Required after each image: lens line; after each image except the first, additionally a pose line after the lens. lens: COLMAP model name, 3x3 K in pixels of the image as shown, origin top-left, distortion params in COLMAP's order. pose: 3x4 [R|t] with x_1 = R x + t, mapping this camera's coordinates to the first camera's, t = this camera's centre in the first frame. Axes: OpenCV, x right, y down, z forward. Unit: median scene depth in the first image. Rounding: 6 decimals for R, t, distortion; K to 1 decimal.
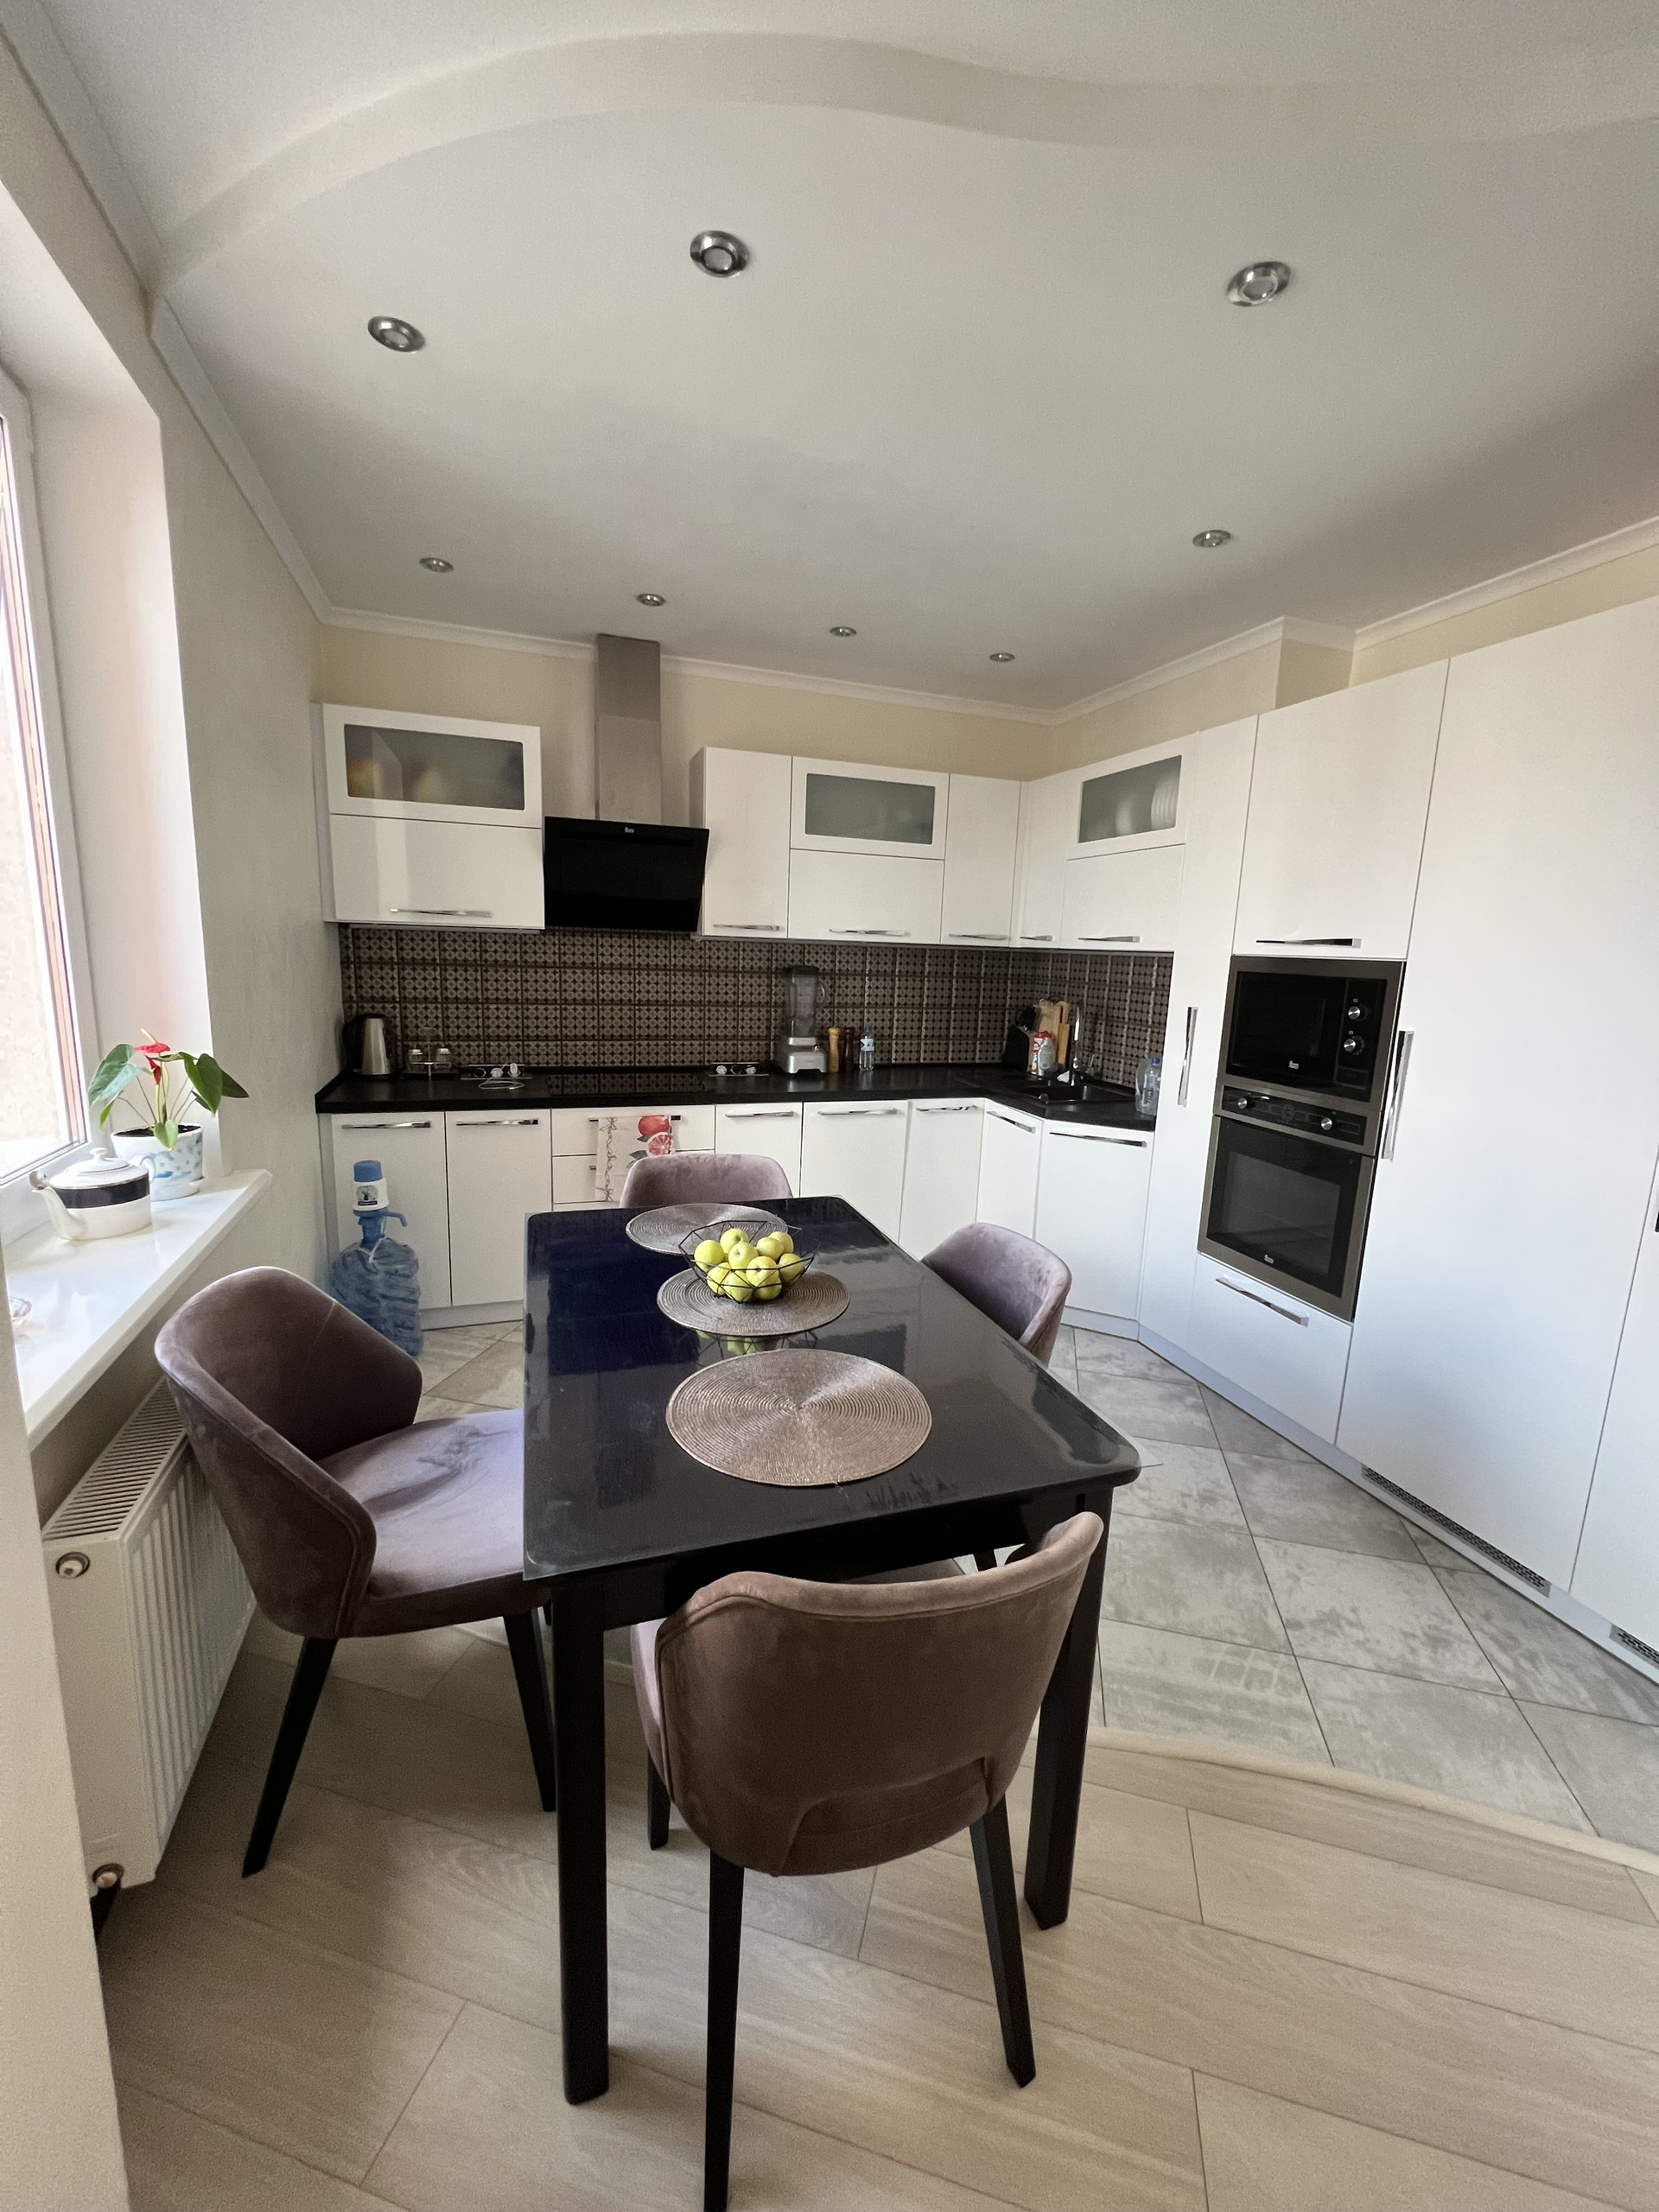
lens RADIAL K [[885.2, 0, 836.1], [0, 885.2, 1102.7], [0, 0, 1]] dist [-0.001517, 0.000220]
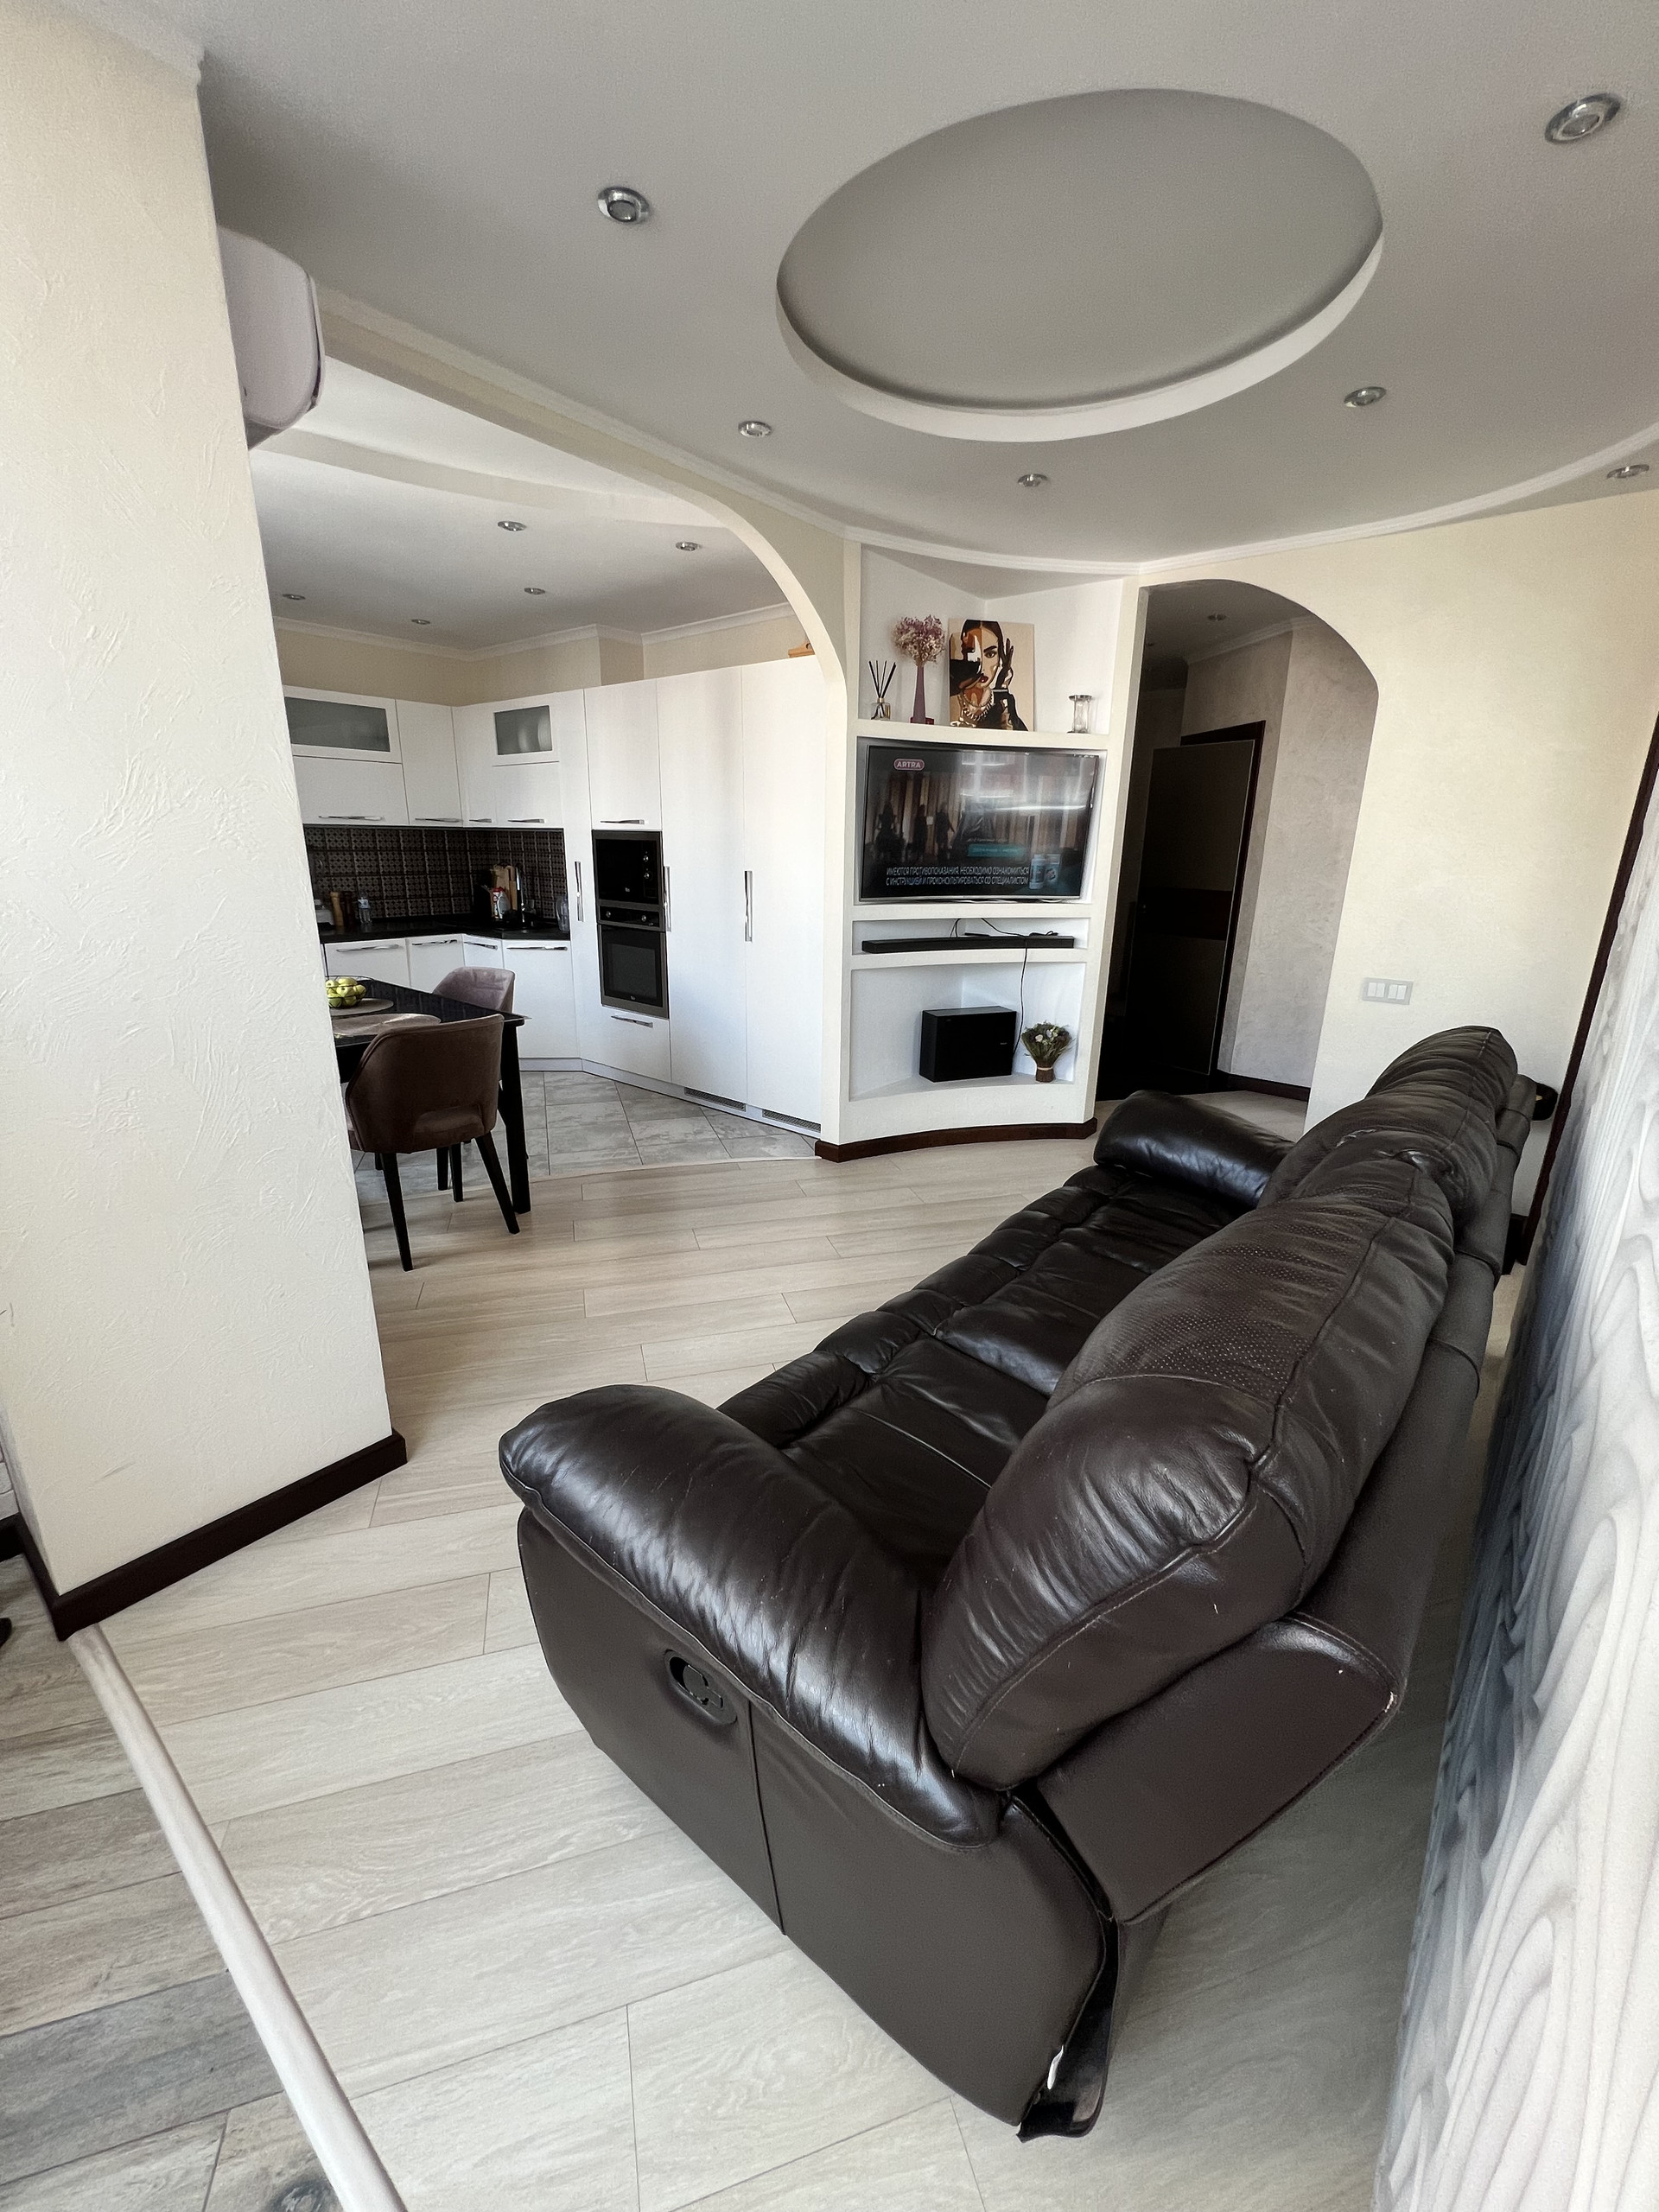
lens RADIAL K [[892.6, 0, 834.3], [0, 892.6, 1102.7], [0, 0, 1]] dist [-0.001396, 0.000073]
pose [[0.855203, -0.168726, 0.490060, -0.084130], [0.105081, 0.982336, 0.154837, 0.118110], [-0.507529, -0.080921, 0.857827, -0.672925]]
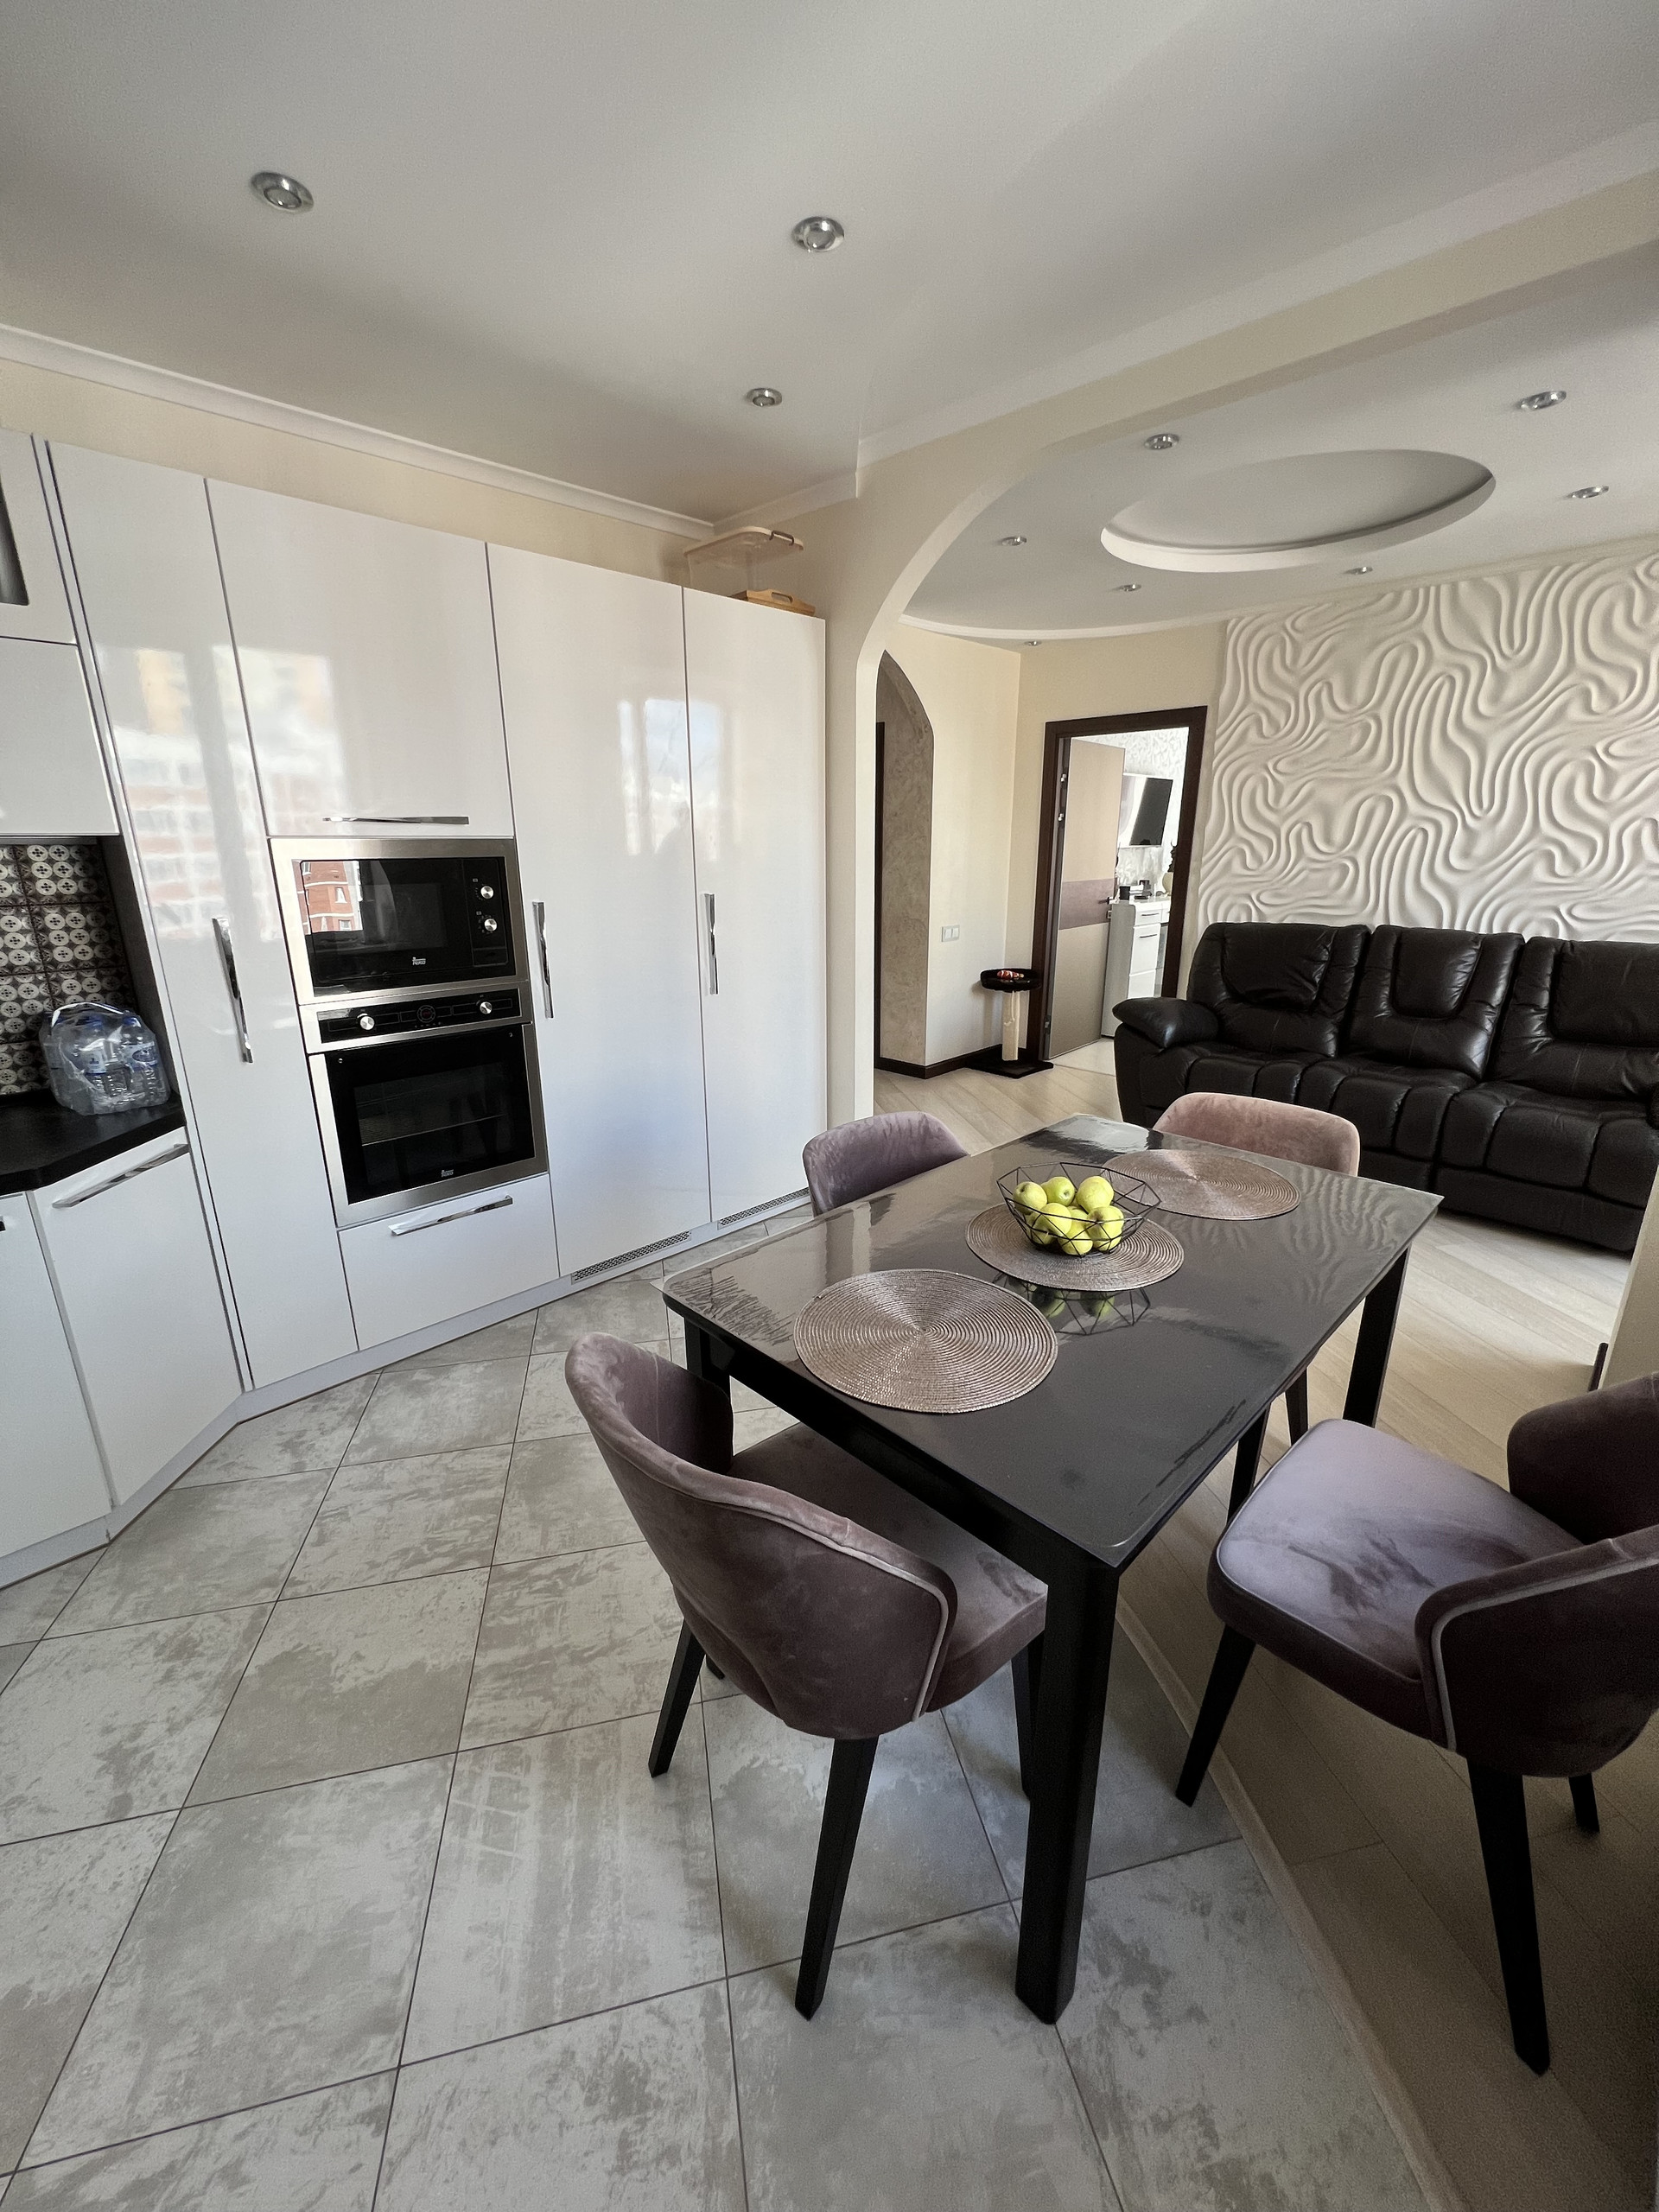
lens RADIAL K [[885.2, 0, 836.1], [0, 885.2, 1102.7], [0, 0, 1]] dist [-0.001517, 0.000220]
pose [[-0.434896, -0.289702, 0.852607, -0.367269], [0.147353, 0.911177, 0.384765, -0.150048], [-0.888342, 0.292967, -0.353579, 0.755938]]
